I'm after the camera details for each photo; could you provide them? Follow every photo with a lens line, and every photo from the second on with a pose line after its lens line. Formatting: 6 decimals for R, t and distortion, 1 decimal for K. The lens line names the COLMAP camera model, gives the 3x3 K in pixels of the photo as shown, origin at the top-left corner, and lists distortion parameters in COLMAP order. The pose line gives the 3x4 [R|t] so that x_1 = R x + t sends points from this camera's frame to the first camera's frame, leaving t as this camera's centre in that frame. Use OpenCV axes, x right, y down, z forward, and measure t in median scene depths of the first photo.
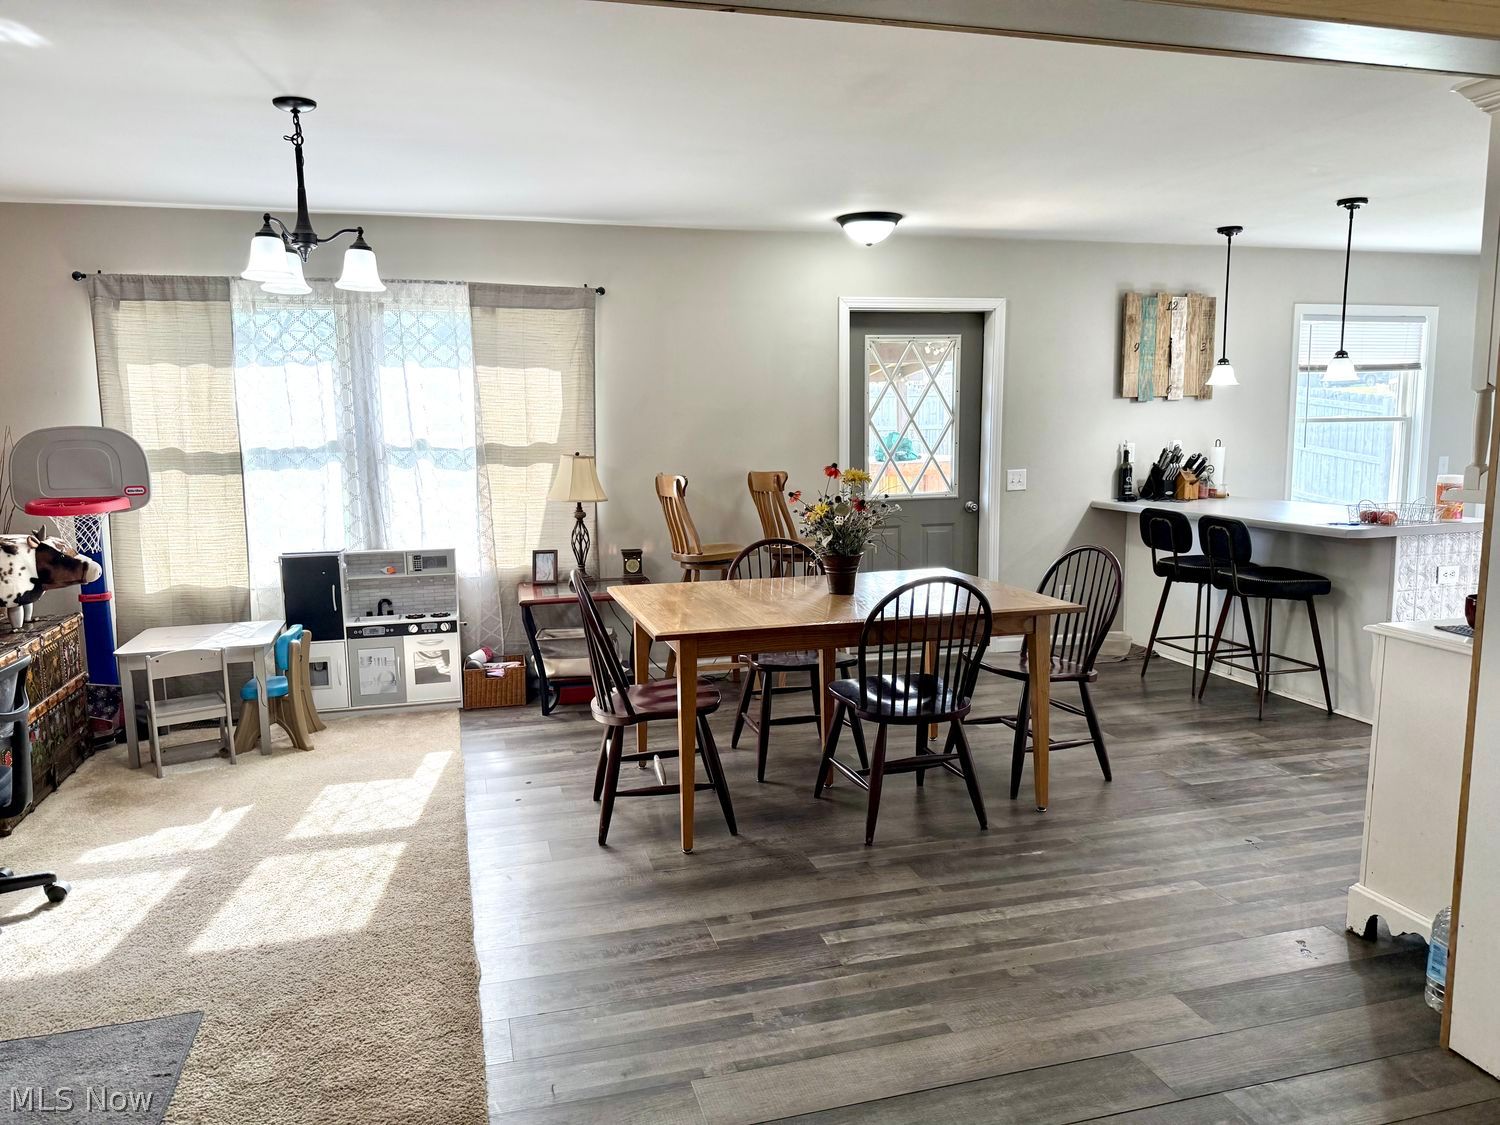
lens RADIAL K [[1049.7, 0, 739.4], [0, 1049.7, 576.1], [0, 0, 1]] dist [0.072426, -0.106685]
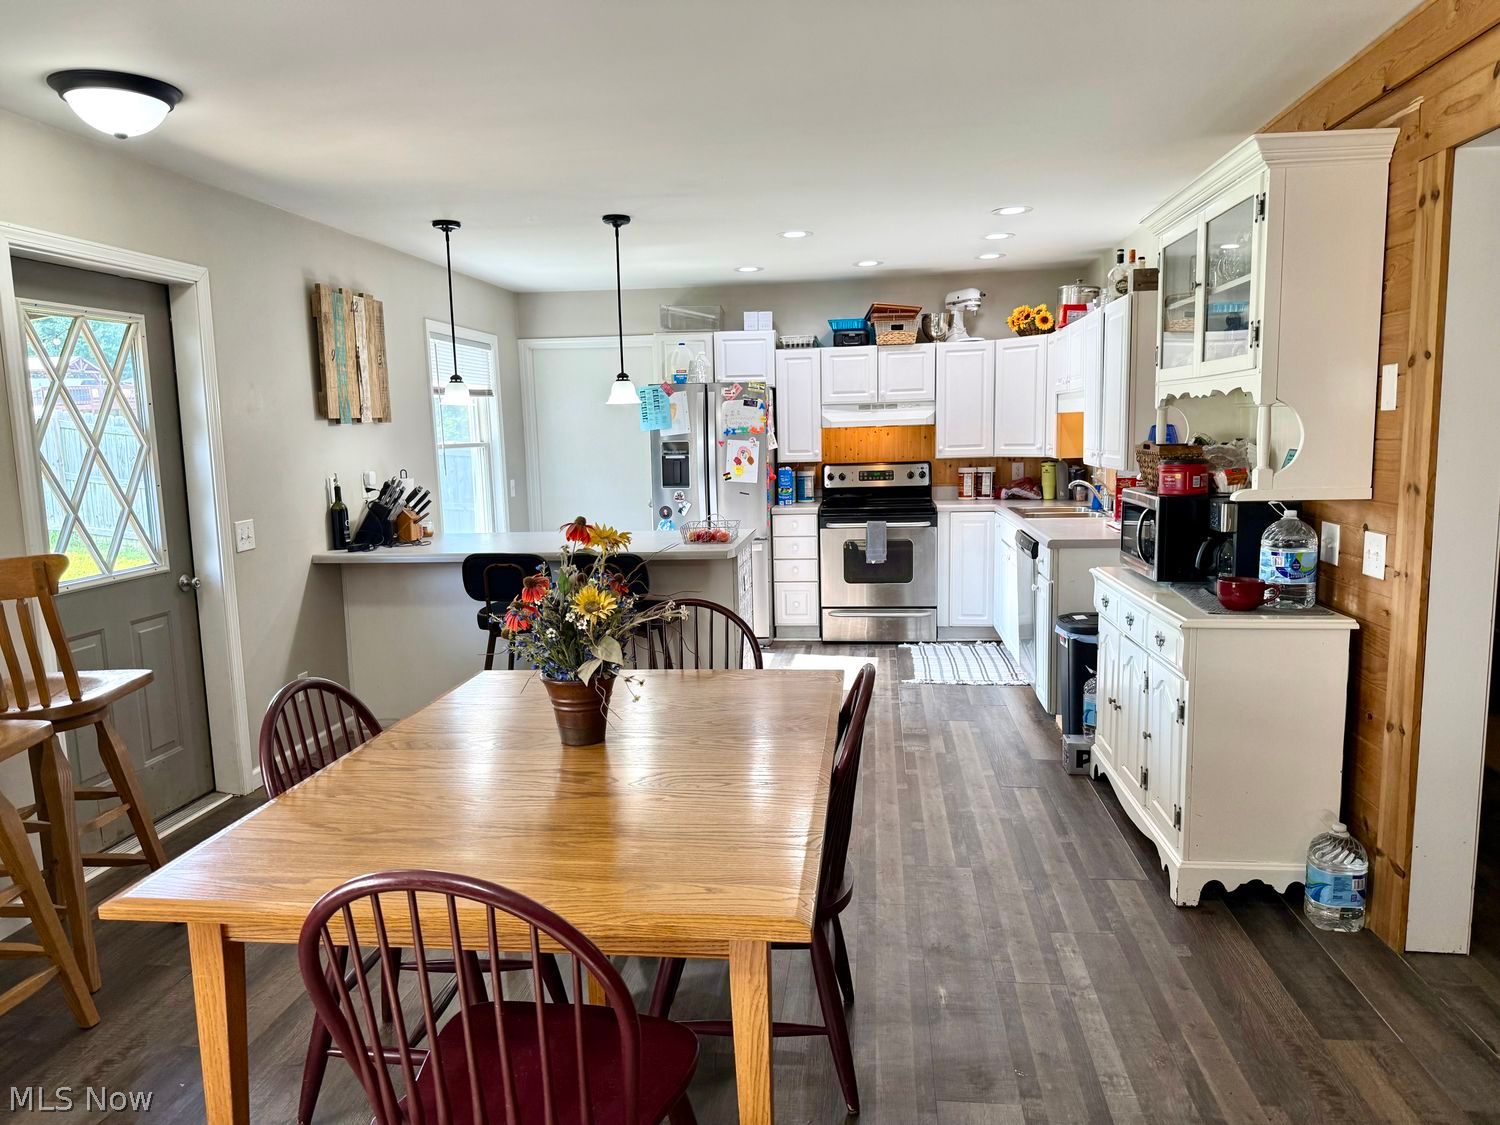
lens RADIAL K [[1049.7, 0, 747.5], [0, 1049.7, 573.0], [0, 0, 1]] dist [0.072426, -0.106685]
pose [[0.378159, -0.122424, 0.917610, -0.276494], [0.154175, 0.985703, 0.067971, -0.071230], [-0.912812, 0.115768, 0.391627, 0.486616]]
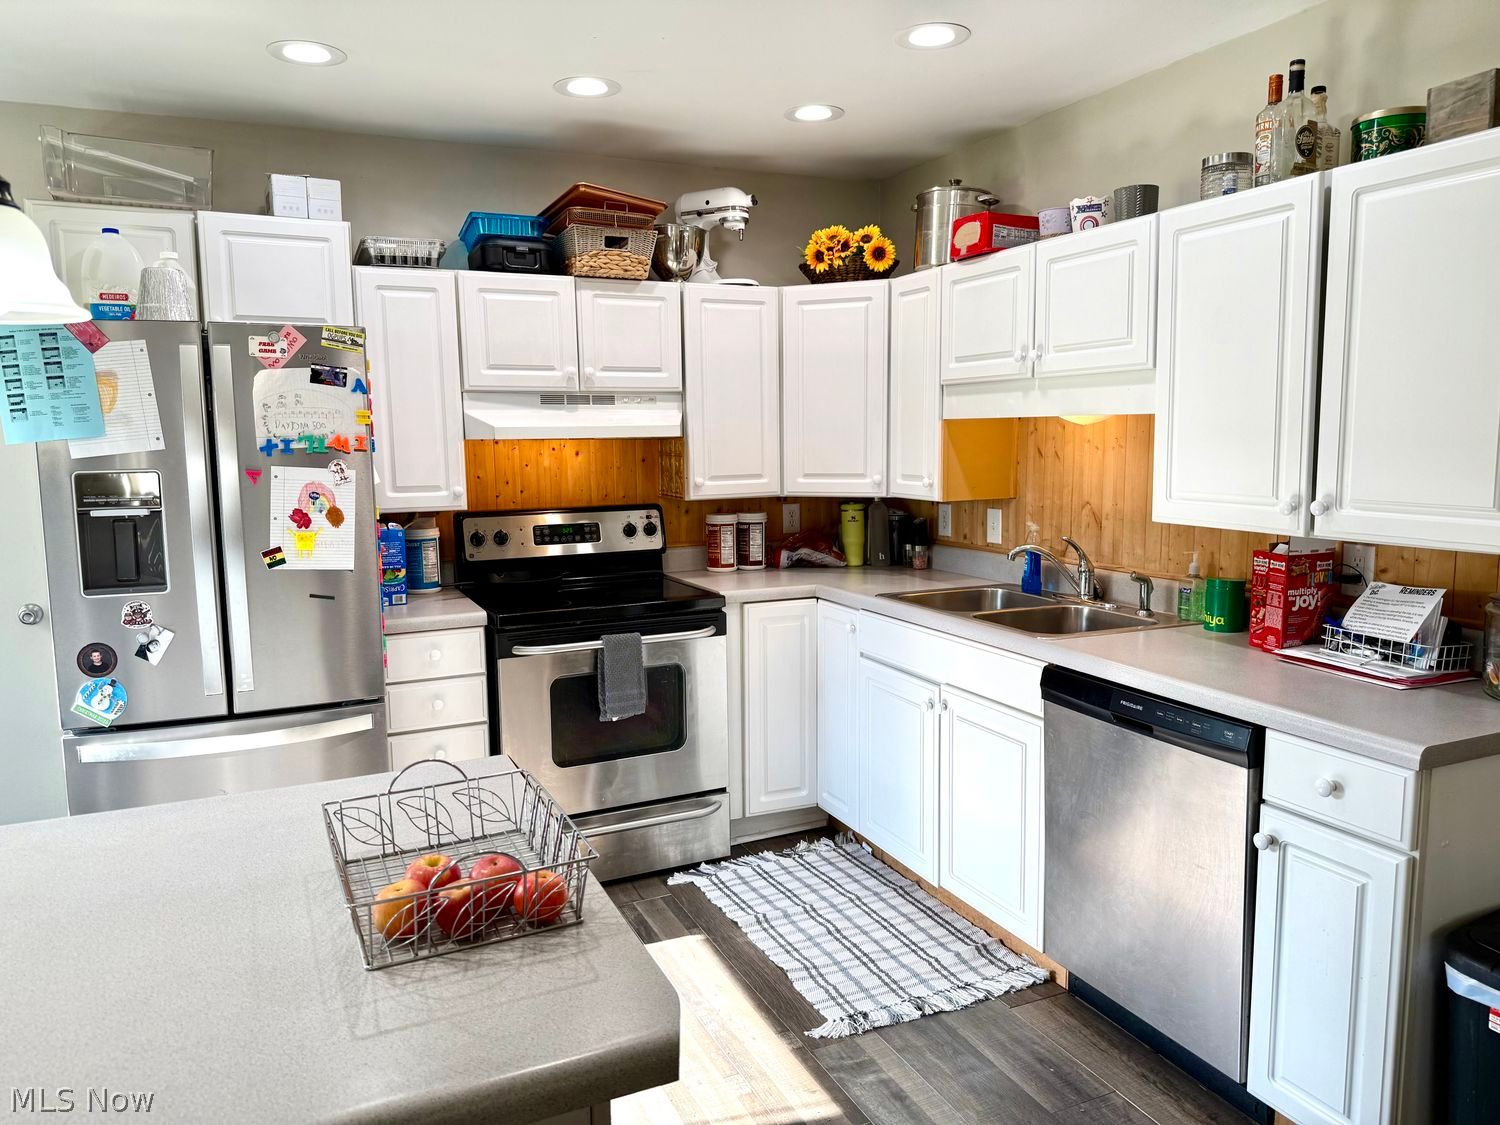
lens RADIAL K [[1049.7, 0, 737.1], [0, 1049.7, 565.2], [0, 0, 1]] dist [0.072426, -0.106685]
pose [[-0.152253, -0.111397, 0.982044, 0.315480], [0.161027, 0.977555, 0.135853, -0.130981], [-0.975136, 0.178820, -0.130898, 0.821225]]
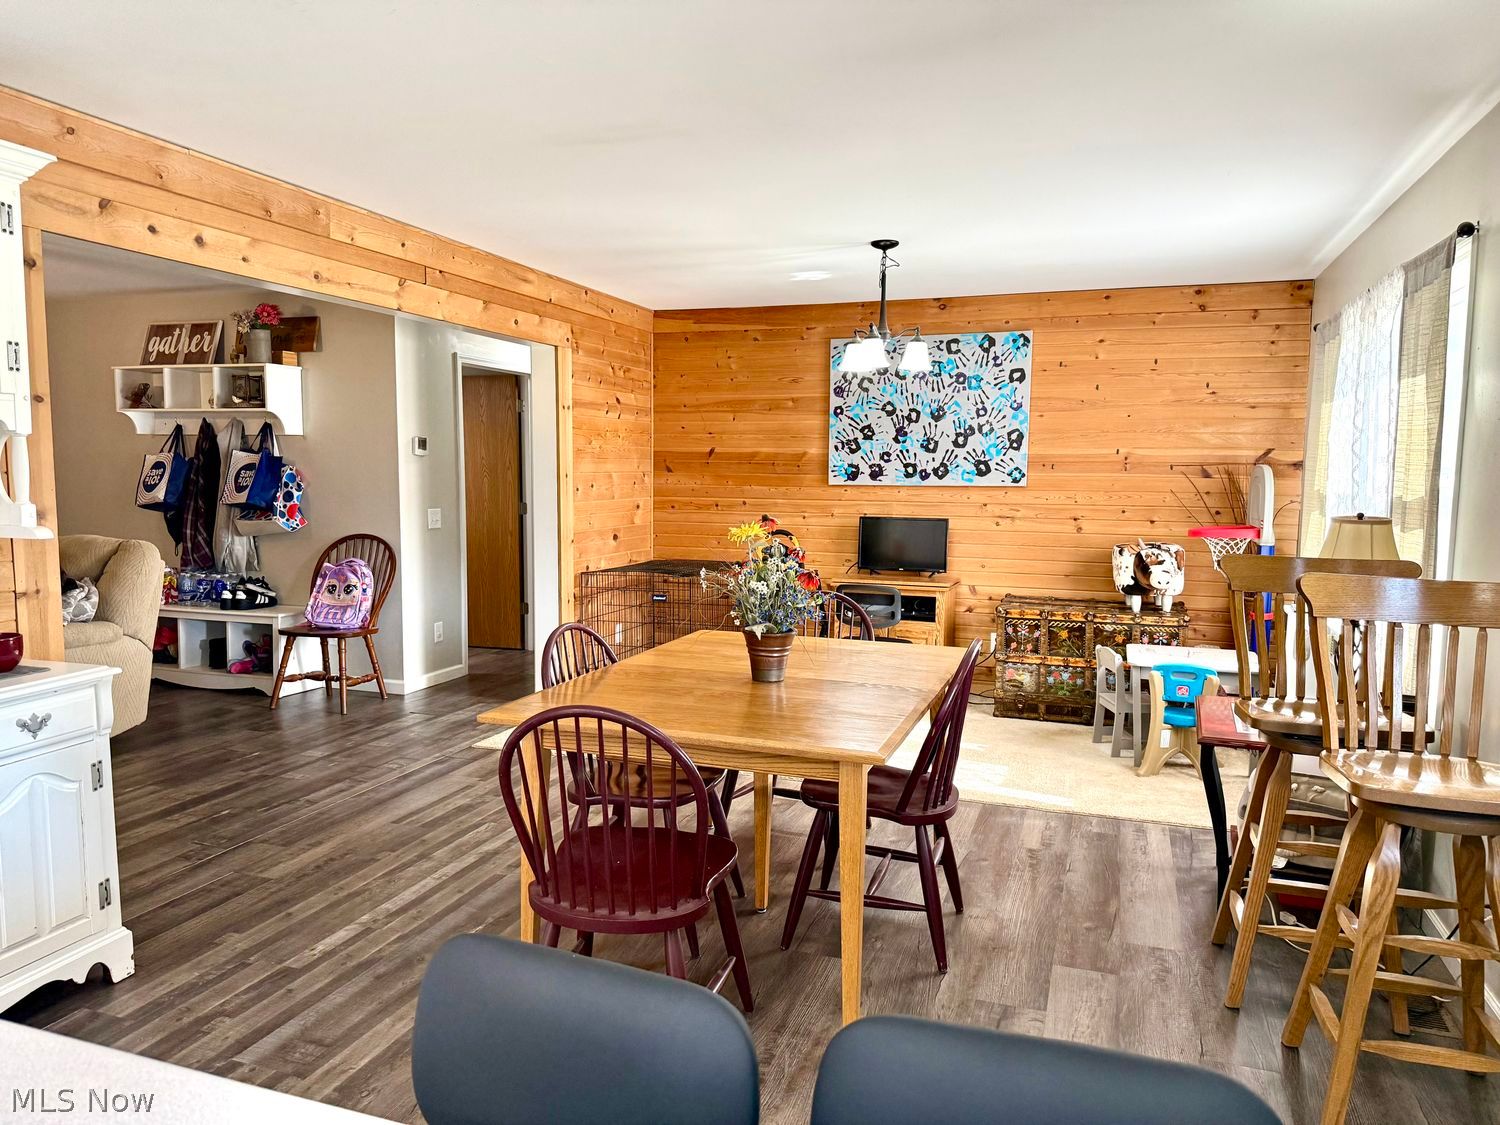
lens RADIAL K [[1049.7, 0, 751.1], [0, 1049.7, 561.2], [0, 0, 1]] dist [0.072426, -0.106685]
pose [[-0.563708, 0.082355, -0.821858, 0.533284], [-0.125245, 0.974989, 0.183605, -0.152925], [0.816423, 0.206433, -0.539295, 0.998019]]
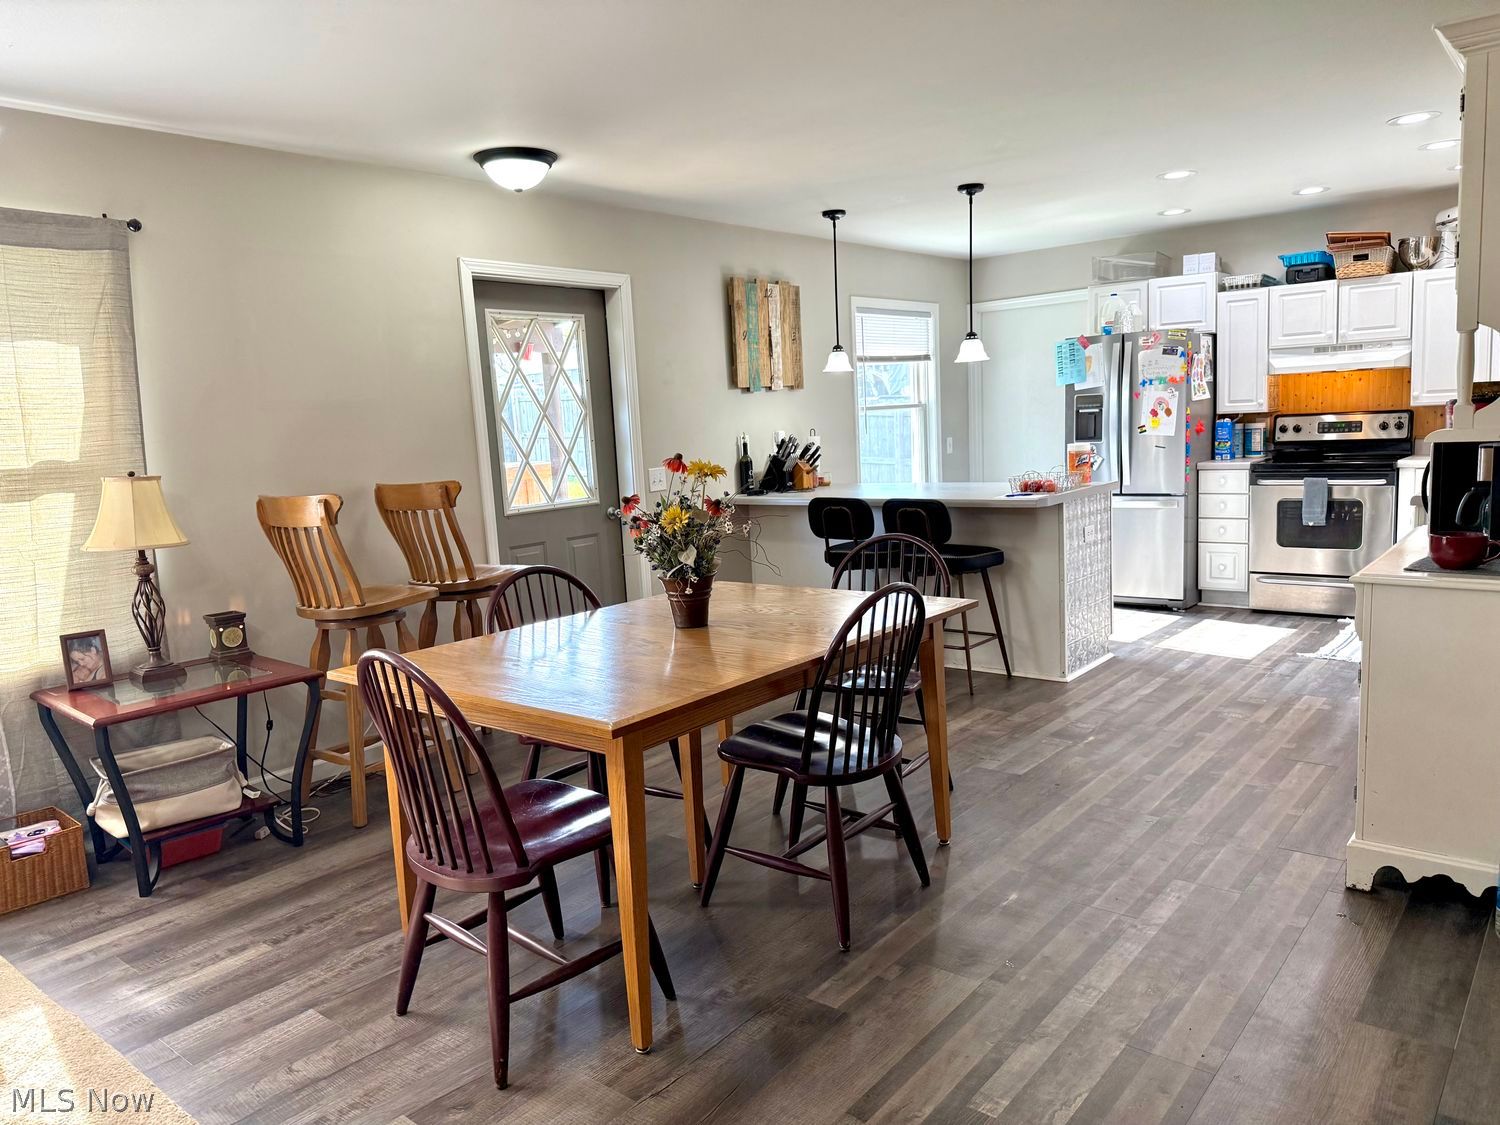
lens RADIAL K [[1049.7, 0, 746.7], [0, 1049.7, 568.7], [0, 0, 1]] dist [0.072426, -0.106685]
pose [[0.818237, -0.111116, 0.564040, -0.206841], [0.125134, 0.992042, 0.013904, -0.021138], [-0.561097, 0.059204, 0.825630, 0.252489]]
